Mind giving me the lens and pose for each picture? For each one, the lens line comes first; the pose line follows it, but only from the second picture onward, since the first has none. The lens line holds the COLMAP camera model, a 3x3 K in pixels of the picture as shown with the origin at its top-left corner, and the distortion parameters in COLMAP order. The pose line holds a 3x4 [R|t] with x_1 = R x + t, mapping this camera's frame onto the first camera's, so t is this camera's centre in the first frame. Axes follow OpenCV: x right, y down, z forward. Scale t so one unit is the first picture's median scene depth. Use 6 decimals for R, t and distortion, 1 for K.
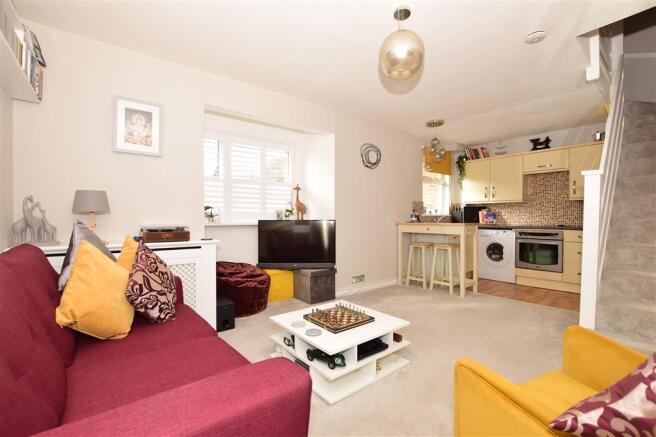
lens RADIAL K [[291.6, 0, 327.9], [0, 291.6, 217.2], [0, 0, 1]] dist [-0.025499, -0.000464]
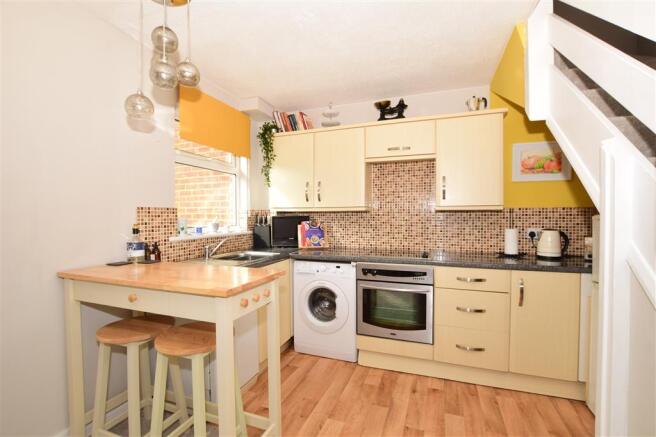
lens RADIAL K [[291.6, 0, 328.6], [0, 291.6, 219.0], [0, 0, 1]] dist [-0.025499, -0.000464]
pose [[0.858845, -0.009708, 0.512143, 0.307512], [0.006227, 0.999944, 0.008512, -0.039621], [-0.512198, -0.004121, 0.858858, 0.521362]]
